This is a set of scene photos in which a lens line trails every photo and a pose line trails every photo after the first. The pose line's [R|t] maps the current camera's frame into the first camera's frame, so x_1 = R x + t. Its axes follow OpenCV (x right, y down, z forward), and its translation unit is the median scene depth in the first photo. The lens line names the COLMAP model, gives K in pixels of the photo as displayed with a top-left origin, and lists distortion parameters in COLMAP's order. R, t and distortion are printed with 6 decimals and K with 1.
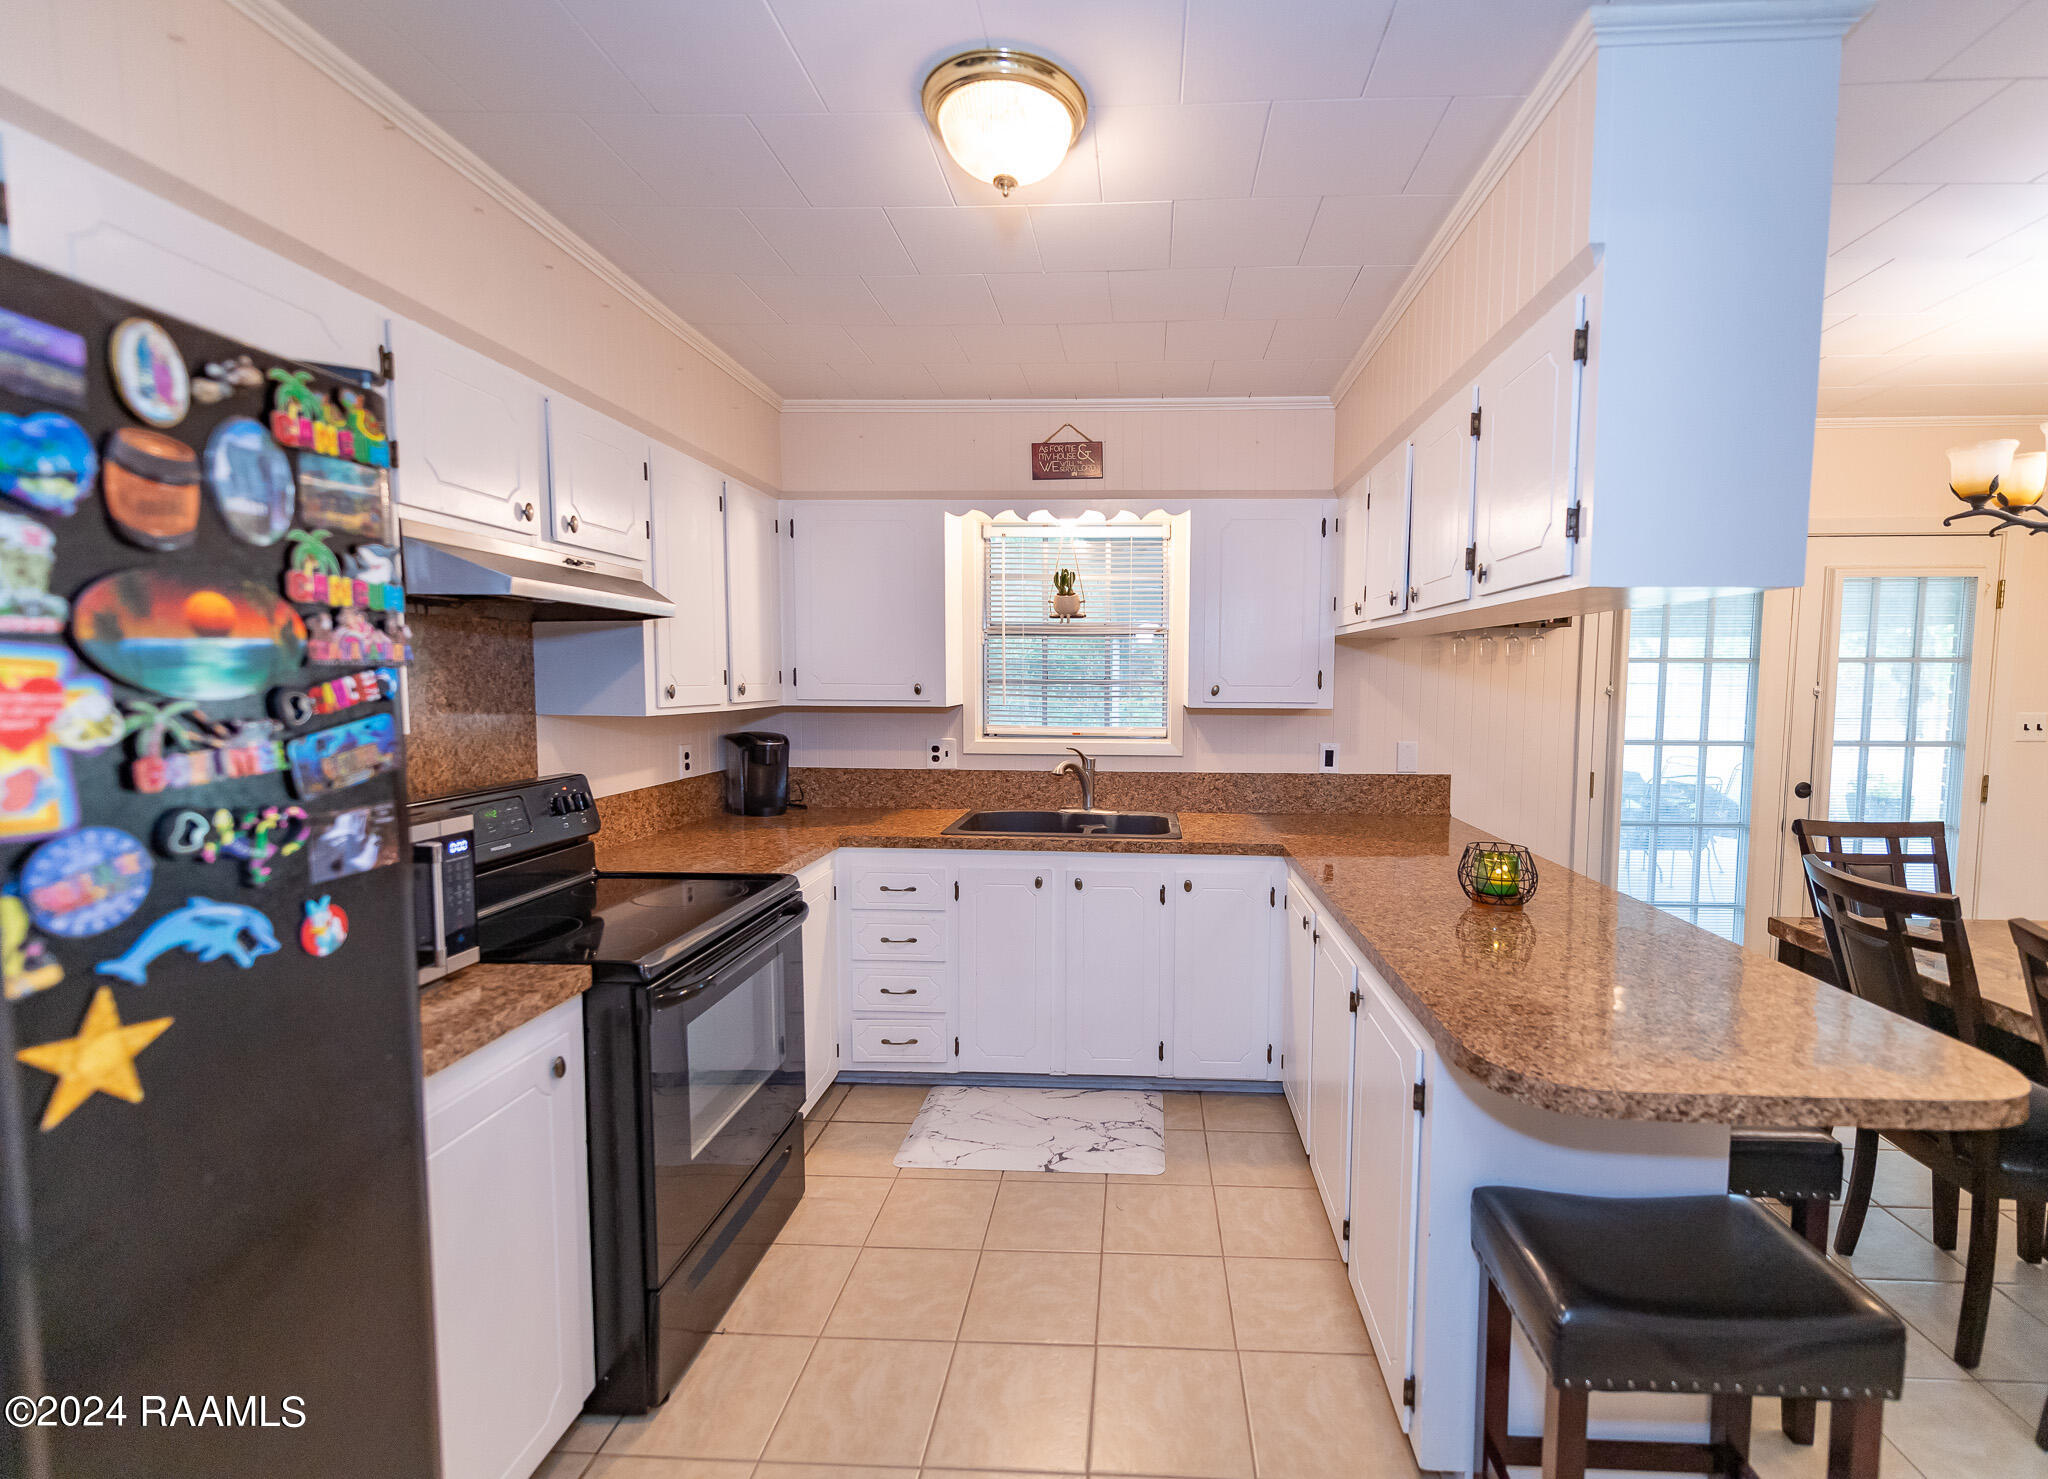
lens RADIAL K [[871.1, 0, 1106.2], [0, 871.1, 741.9], [0, 0, 1]] dist [0.013922, -0.004598]
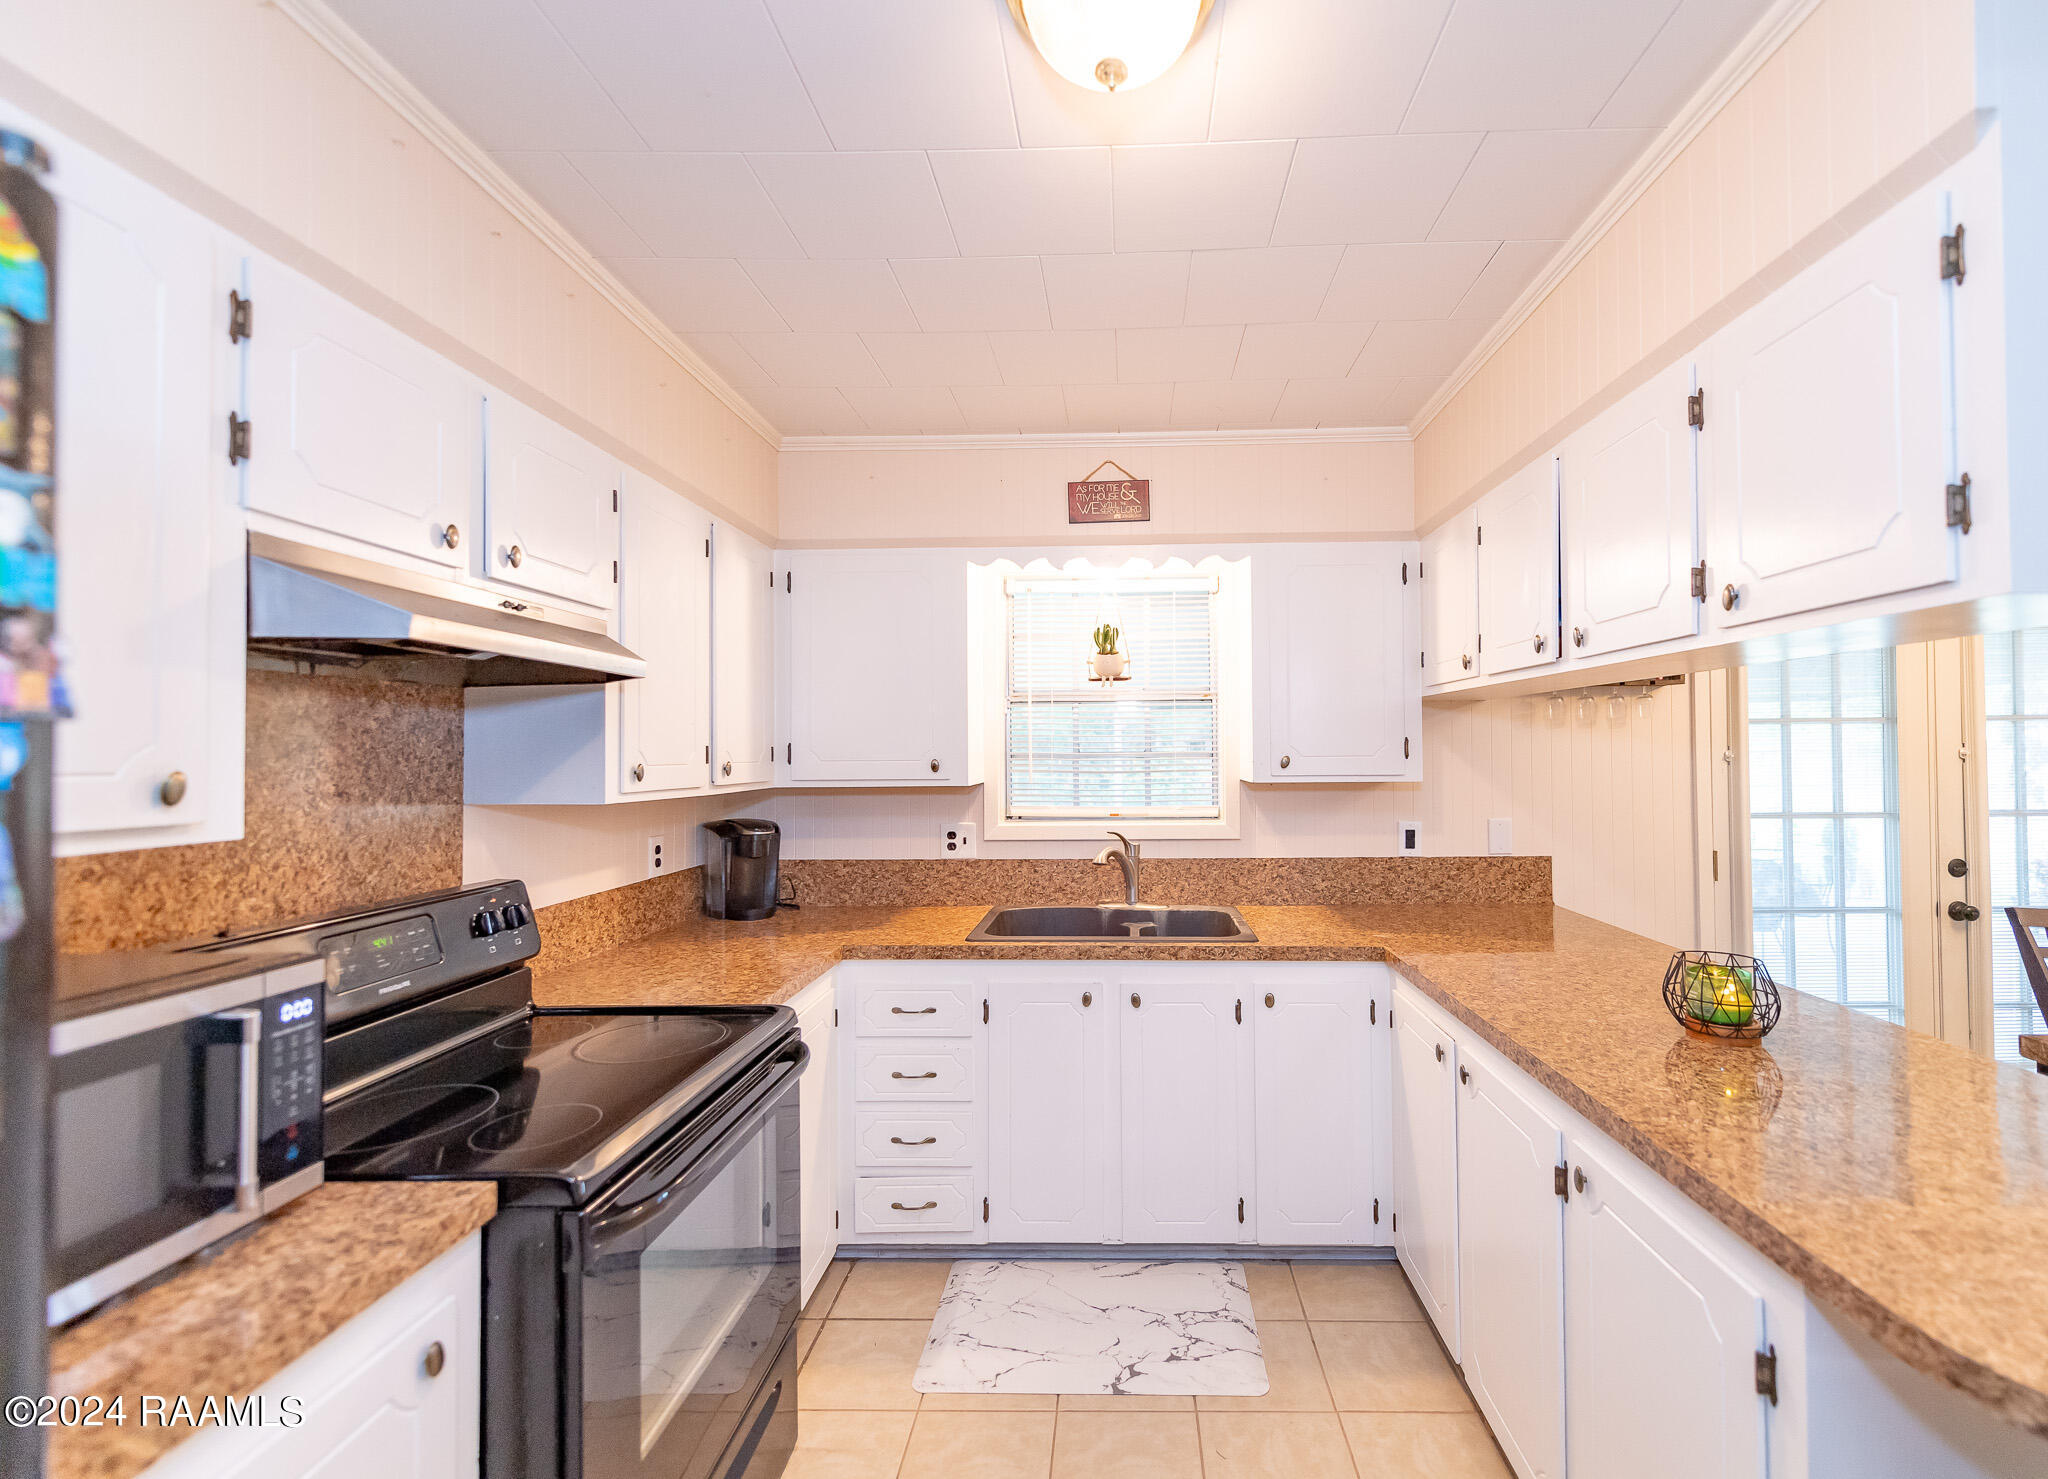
lens RADIAL K [[871.1, 0, 1105.0], [0, 871.1, 741.0], [0, 0, 1]] dist [0.013922, -0.004598]
pose [[0.999701, -0.013992, 0.020060, -0.080618], [0.015718, 0.995938, -0.088660, -0.008100], [-0.018738, 0.088949, 0.995860, 0.178609]]
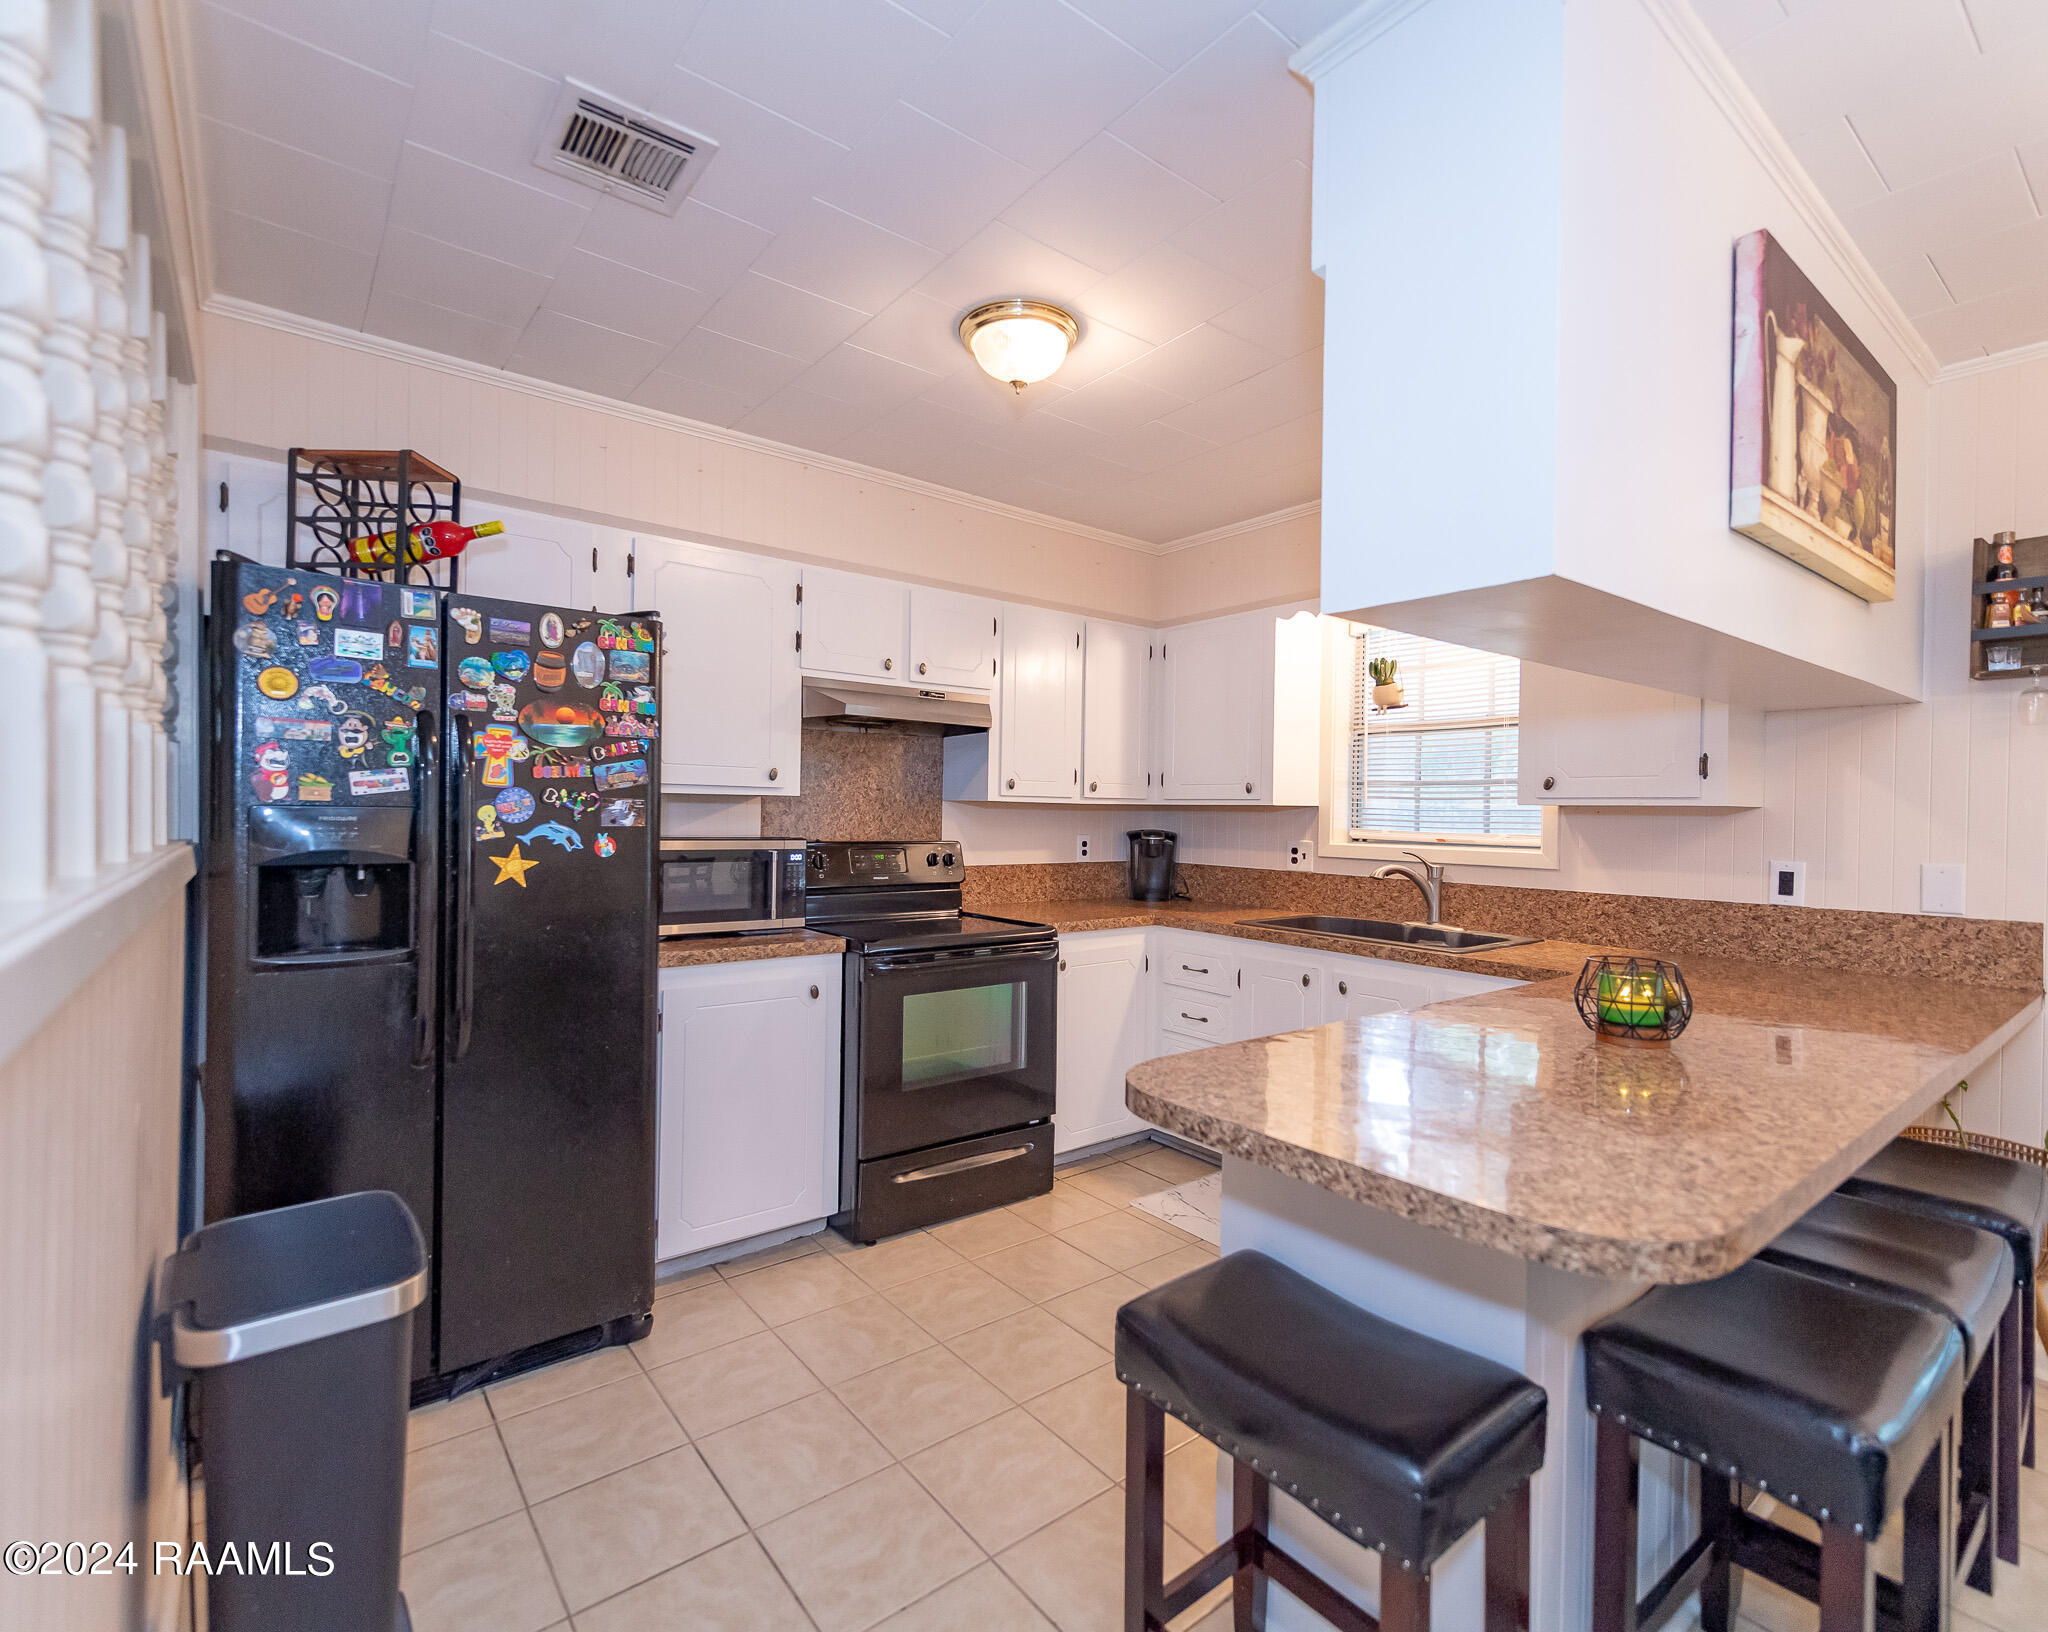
lens RADIAL K [[959.5, 0, 1008.6], [0, 959.5, 818.3], [0, 0, 1]] dist [0.015674, -0.004773]
pose [[0.644364, 0.009283, -0.764662, 0.577882], [-0.068335, 0.996625, -0.045486, 0.057443], [0.761659, 0.081563, 0.642824, 0.046937]]
